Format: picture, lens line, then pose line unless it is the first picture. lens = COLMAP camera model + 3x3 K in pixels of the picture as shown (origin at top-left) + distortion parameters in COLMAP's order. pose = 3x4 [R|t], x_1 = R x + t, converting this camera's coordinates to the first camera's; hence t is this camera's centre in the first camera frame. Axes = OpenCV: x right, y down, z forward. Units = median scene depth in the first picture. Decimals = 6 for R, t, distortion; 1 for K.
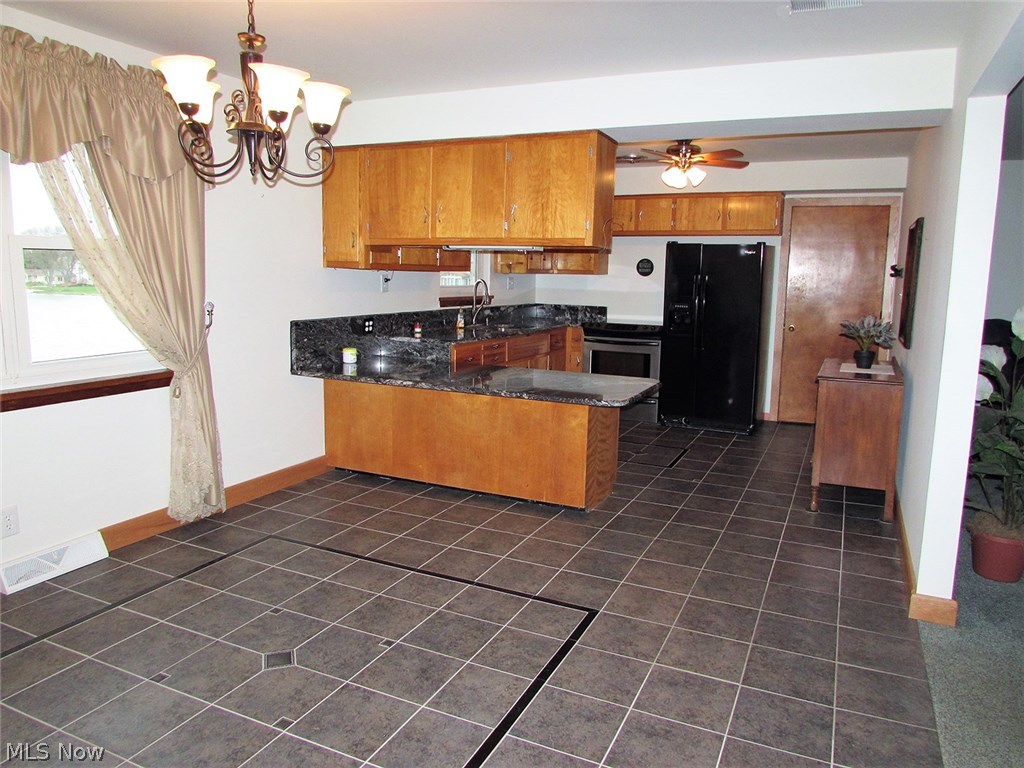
lens RADIAL K [[722.2, 0, 515.0], [0, 722.2, 384.3], [0, 0, 1]] dist [-0.026230, 0.002802]
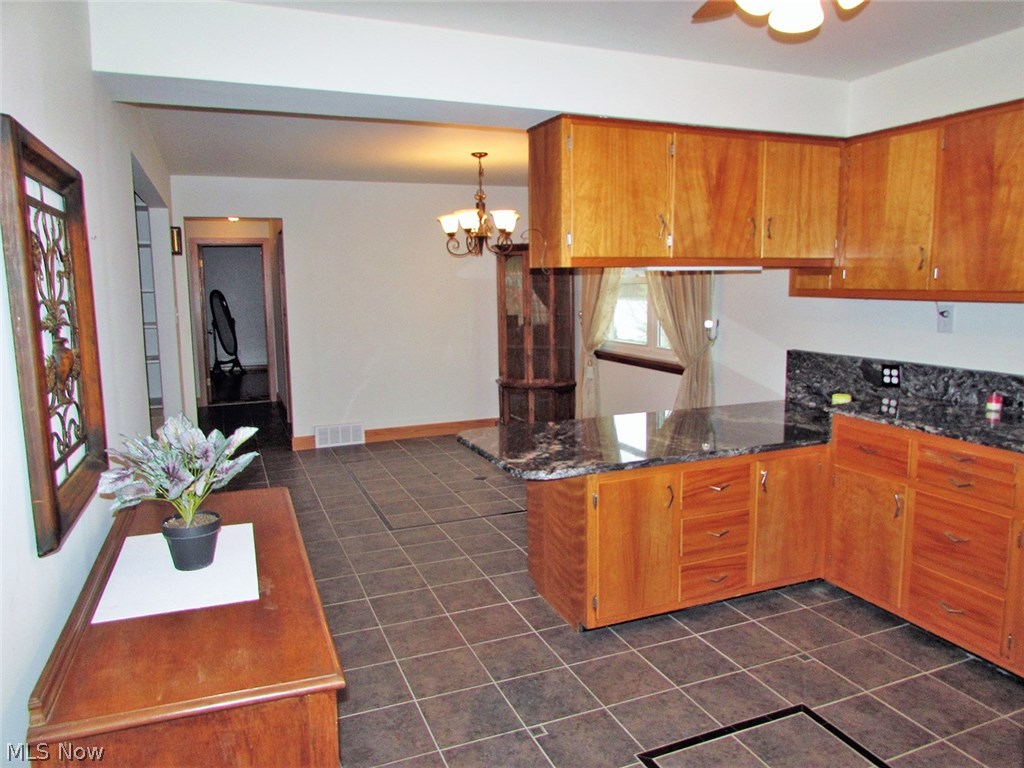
lens RADIAL K [[722.2, 0, 519.6], [0, 722.2, 377.9], [0, 0, 1]] dist [-0.026230, 0.002802]
pose [[-0.670800, 0.083914, -0.736876, 0.457849], [-0.118506, 0.968684, 0.218192, -0.153453], [0.732109, 0.233688, -0.639849, 0.955189]]
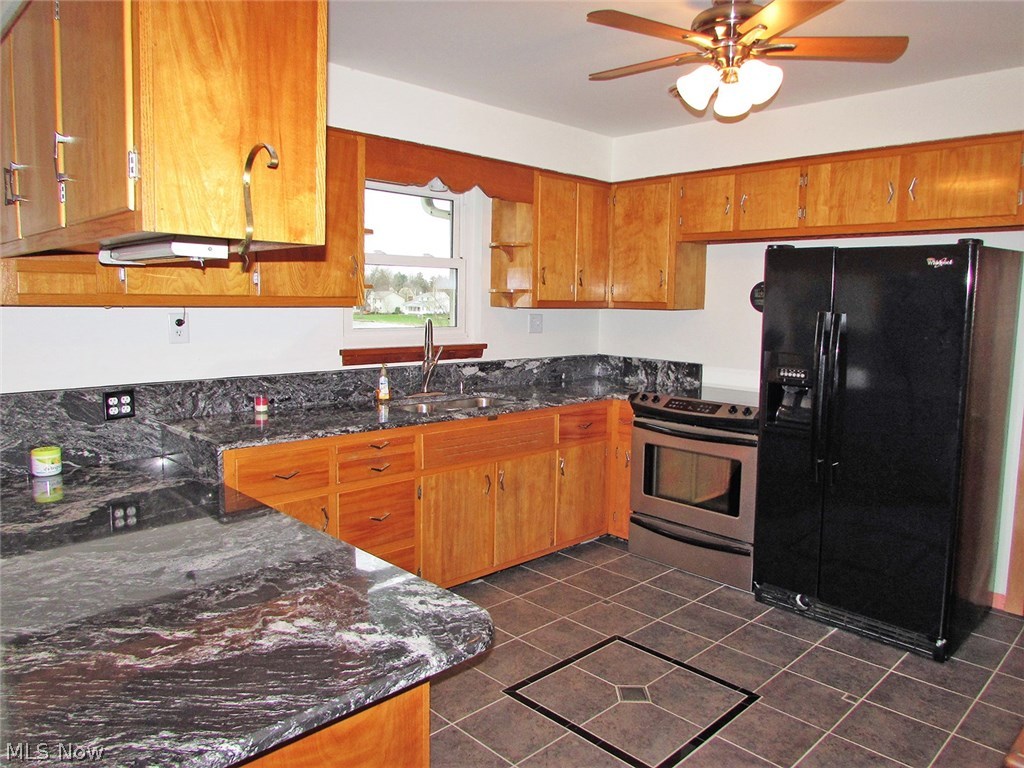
lens RADIAL K [[722.2, 0, 516.6], [0, 722.2, 387.4], [0, 0, 1]] dist [-0.026230, 0.002802]
pose [[0.937793, 0.037856, -0.345124, 0.223999], [-0.050279, 0.998367, -0.027112, -0.076411], [0.343534, 0.042778, 0.938165, 0.469623]]
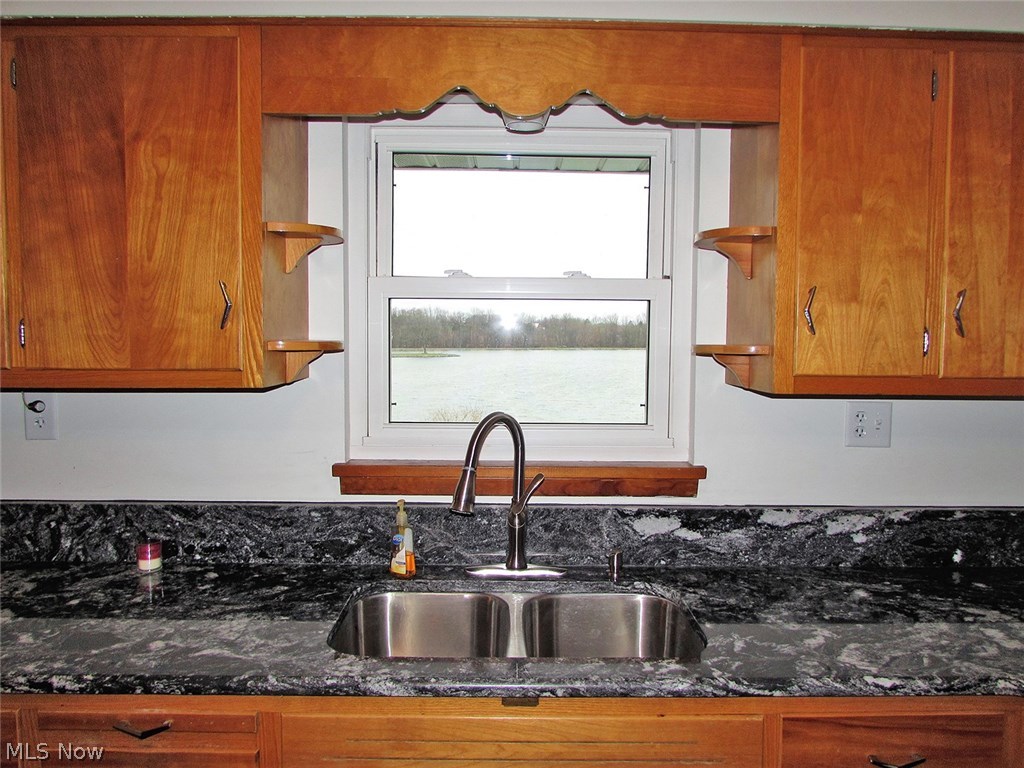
lens RADIAL K [[722.2, 0, 515.0], [0, 722.2, 375.3], [0, 0, 1]] dist [-0.026230, 0.002802]
pose [[0.436472, 0.038064, -0.898912, 0.194482], [-0.135124, 0.990546, -0.023666, -0.152522], [0.889513, 0.131794, 0.437489, 0.879405]]
